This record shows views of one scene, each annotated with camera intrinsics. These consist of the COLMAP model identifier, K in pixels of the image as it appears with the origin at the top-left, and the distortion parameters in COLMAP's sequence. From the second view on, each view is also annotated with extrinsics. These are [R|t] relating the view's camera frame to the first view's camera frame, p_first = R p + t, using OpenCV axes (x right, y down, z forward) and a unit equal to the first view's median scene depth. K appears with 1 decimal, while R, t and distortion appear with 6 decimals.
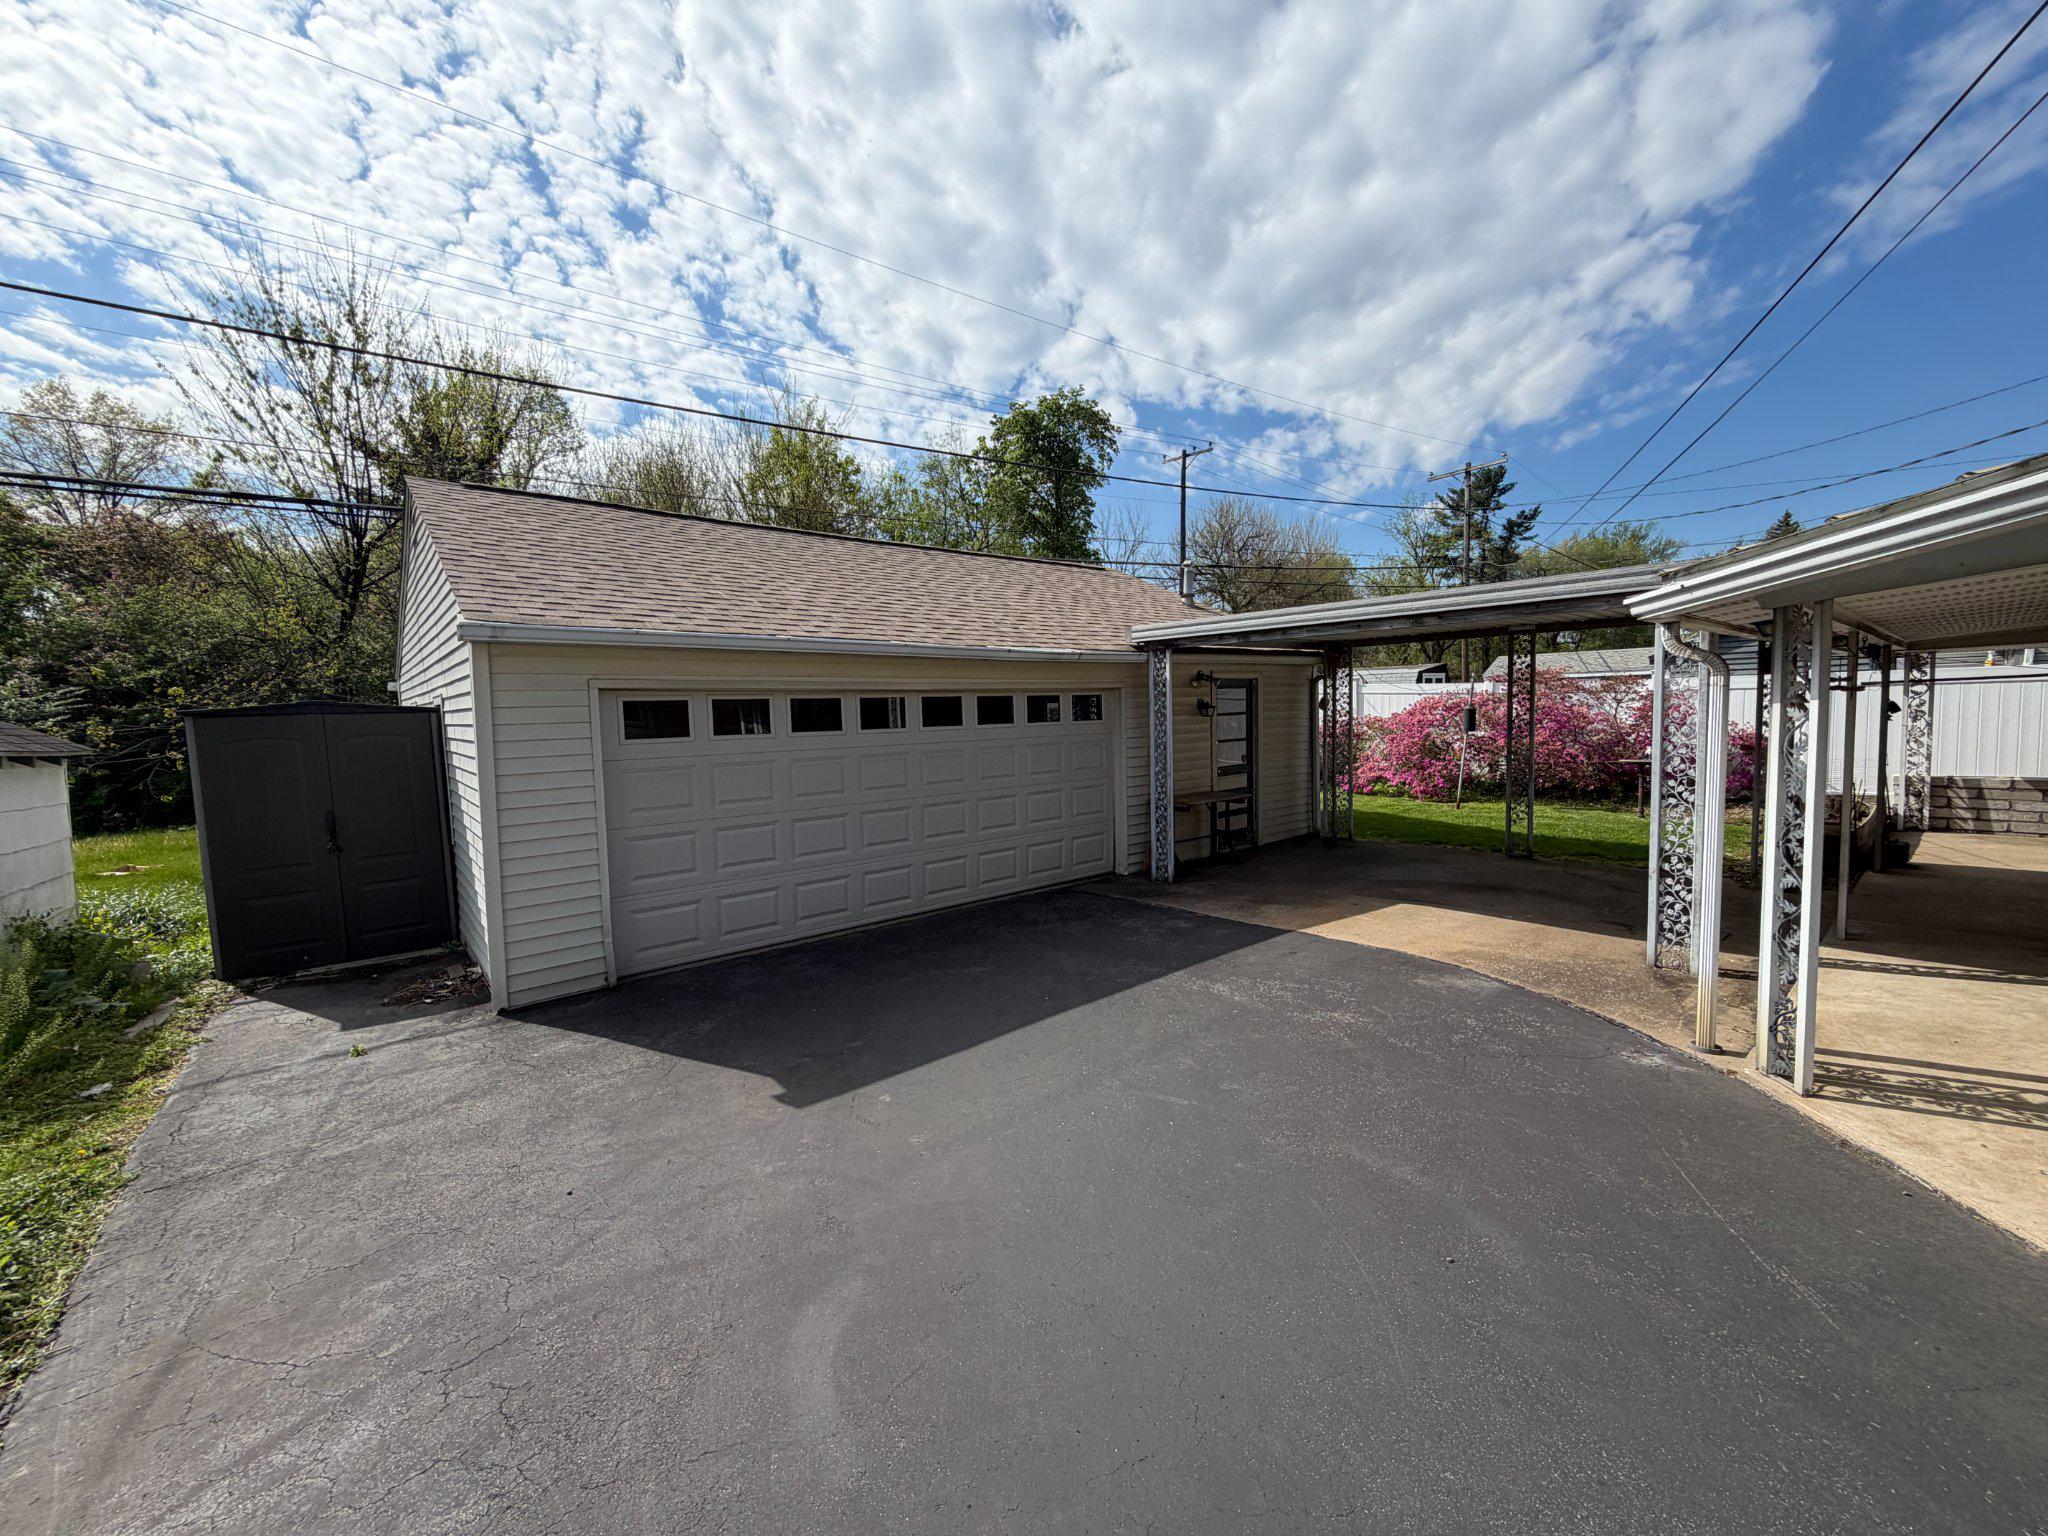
lens RADIAL K [[814.6, 0, 1024.0], [0, 814.6, 768.0], [0, 0, 1]] dist [0.007380, -0.000173]
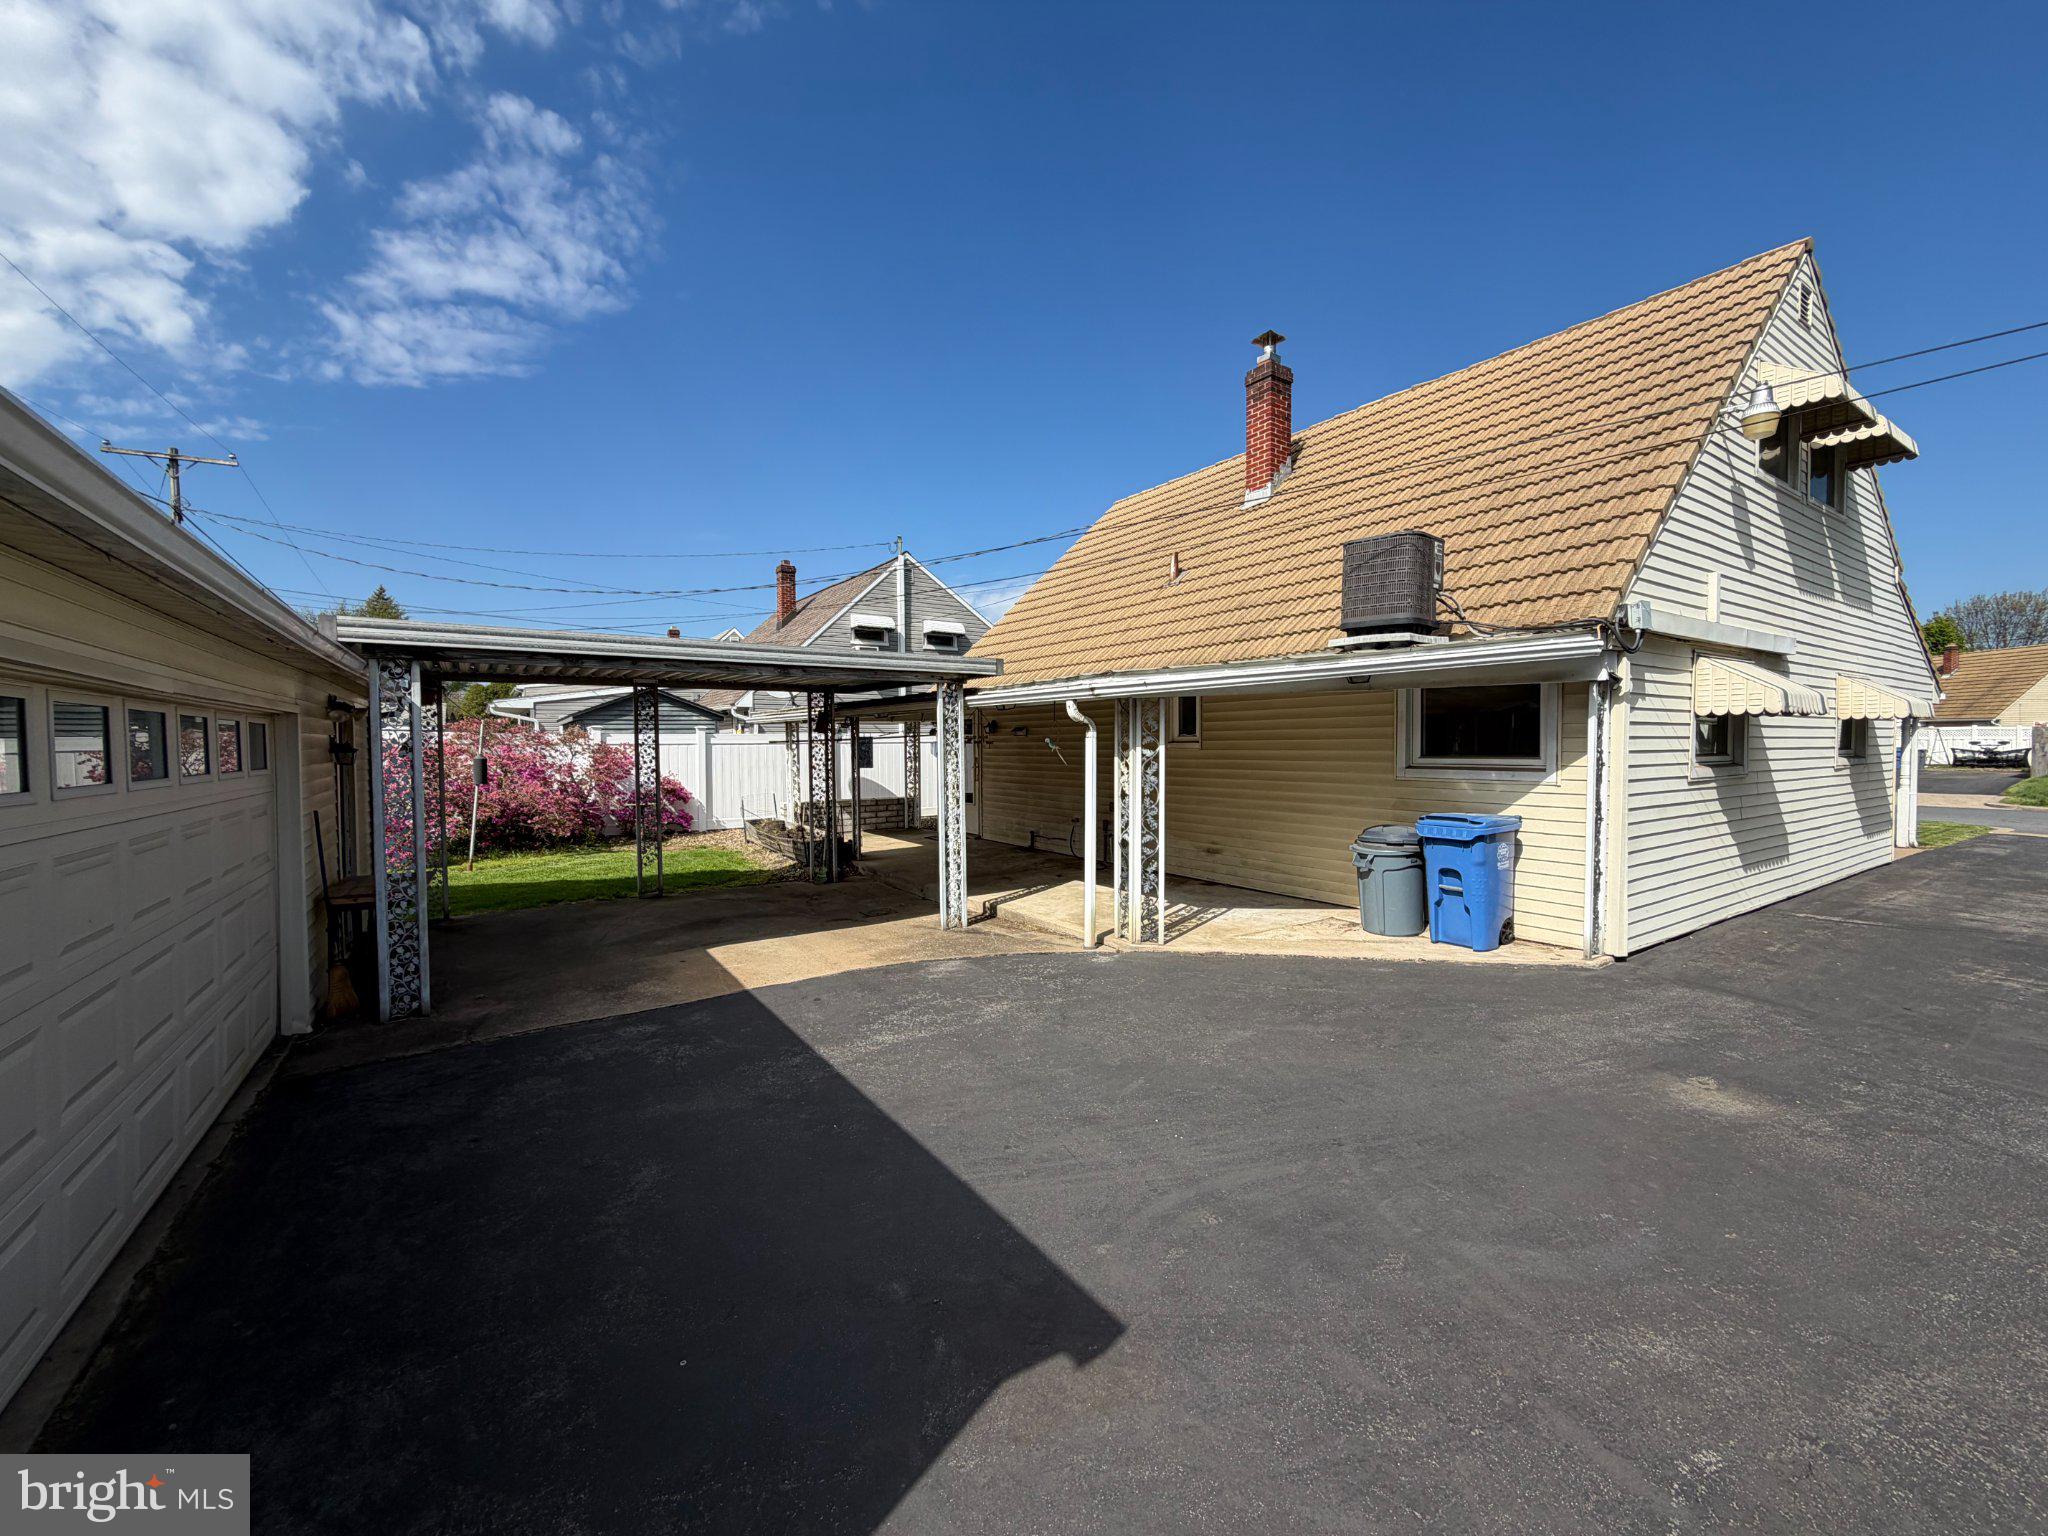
lens RADIAL K [[814.6, 0, 1024.0], [0, 814.6, 768.0], [0, 0, 1]] dist [0.007380, -0.000173]
pose [[0.112358, -0.005569, 0.993652, -0.664857], [0.074101, 0.997247, -0.002790, -0.030013], [-0.990901, 0.073944, 0.112461, 0.684992]]
